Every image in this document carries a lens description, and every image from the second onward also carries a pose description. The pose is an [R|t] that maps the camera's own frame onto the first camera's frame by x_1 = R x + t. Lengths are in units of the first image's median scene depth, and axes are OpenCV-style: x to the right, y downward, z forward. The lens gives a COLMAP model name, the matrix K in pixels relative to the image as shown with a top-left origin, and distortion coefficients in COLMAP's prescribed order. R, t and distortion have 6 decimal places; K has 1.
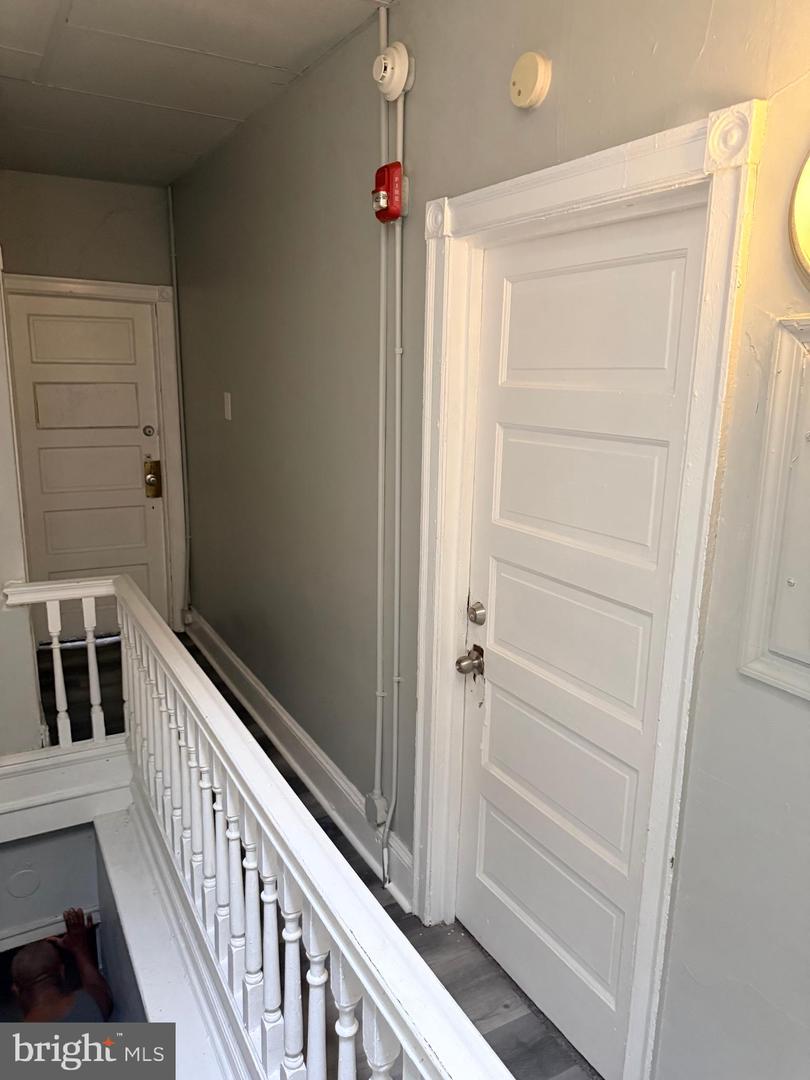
lens RADIAL K [[764.9, 0, 396.9], [0, 764.9, 538.6], [0, 0, 1]] dist [0.018716, -0.025889]
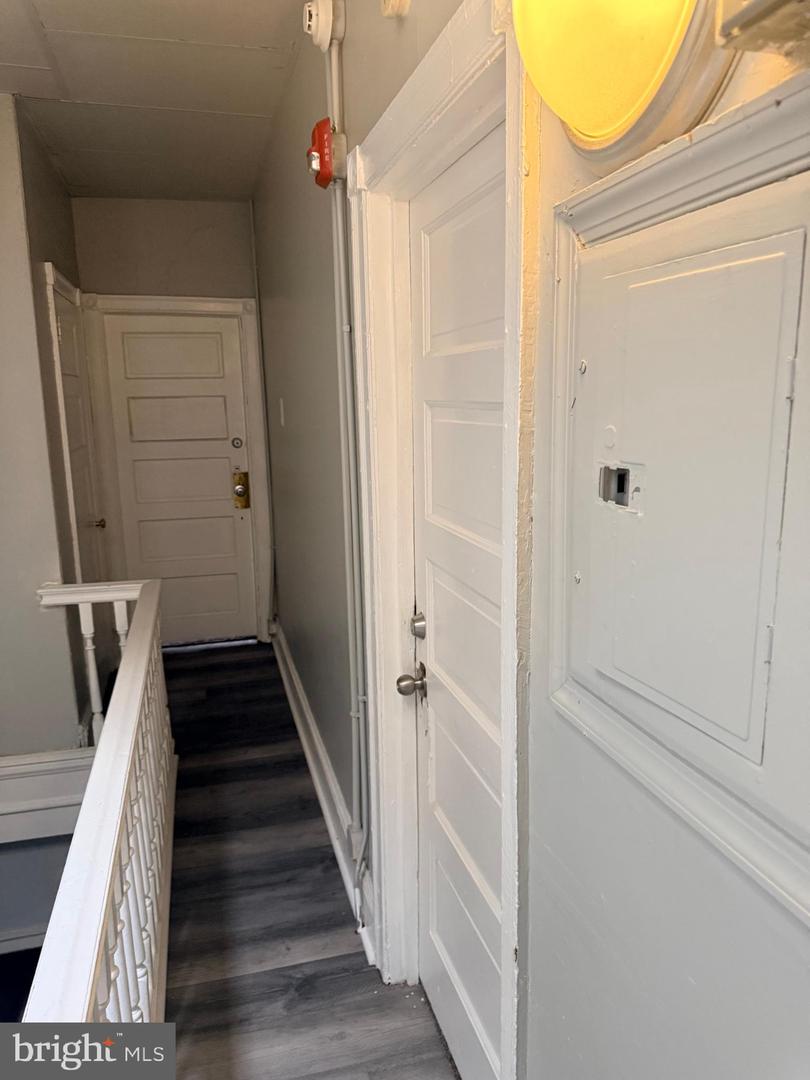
lens RADIAL K [[764.9, 0, 410.2], [0, 764.9, 541.2], [0, 0, 1]] dist [0.018716, -0.025889]
pose [[0.969953, 0.009709, -0.243099, 0.221671], [-0.016232, 0.999560, -0.024843, 0.017732], [0.242751, 0.028042, 0.969683, 0.116200]]
